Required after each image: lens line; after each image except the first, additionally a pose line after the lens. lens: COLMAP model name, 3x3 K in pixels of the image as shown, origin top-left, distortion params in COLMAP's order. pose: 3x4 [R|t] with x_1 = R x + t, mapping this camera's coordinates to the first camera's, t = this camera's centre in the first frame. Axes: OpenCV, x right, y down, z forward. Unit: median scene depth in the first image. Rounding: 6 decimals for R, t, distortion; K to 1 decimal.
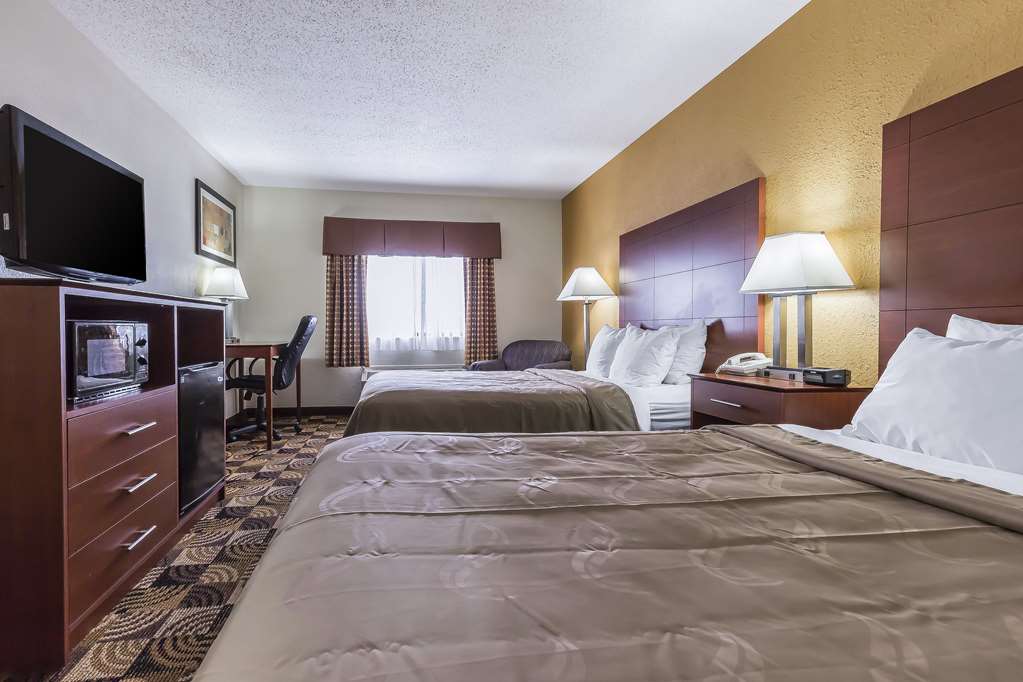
lens RADIAL K [[488.0, 0, 479.7], [0, 488.0, 336.1], [0, 0, 1]] dist [0.003678, 0.000079]
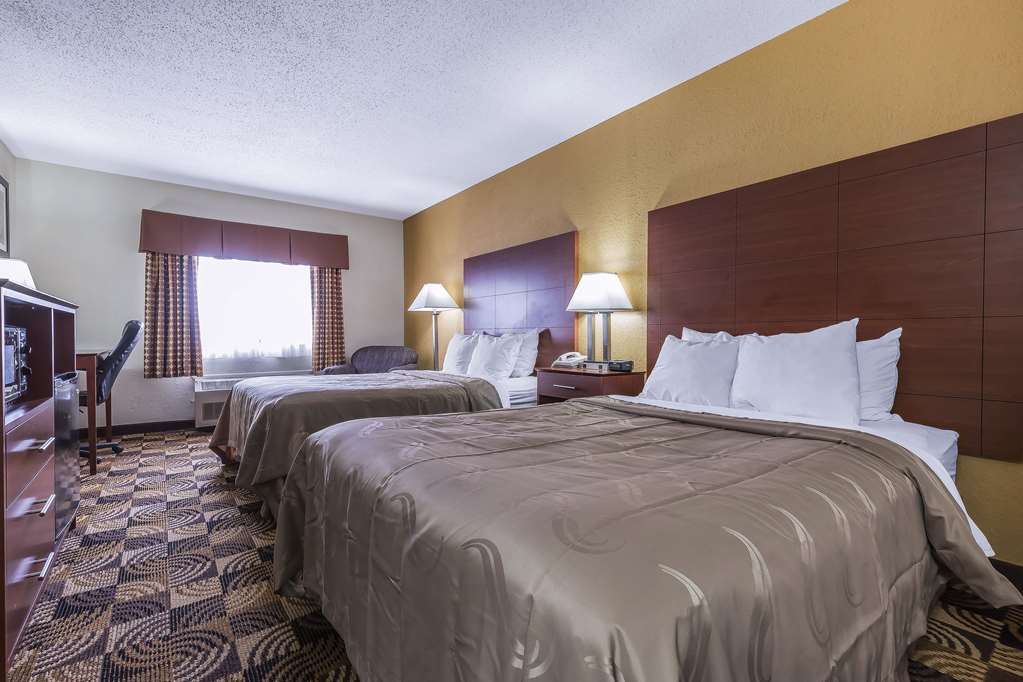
lens RADIAL K [[463.7, 0, 511.5], [0, 463.7, 341.0], [0, 0, 1]] dist [0.000710, -0.000156]
pose [[0.881334, -0.004101, 0.472476, -0.215120], [0.006311, 0.999975, -0.003093, 0.004022], [-0.472452, 0.005707, 0.881338, -0.104370]]
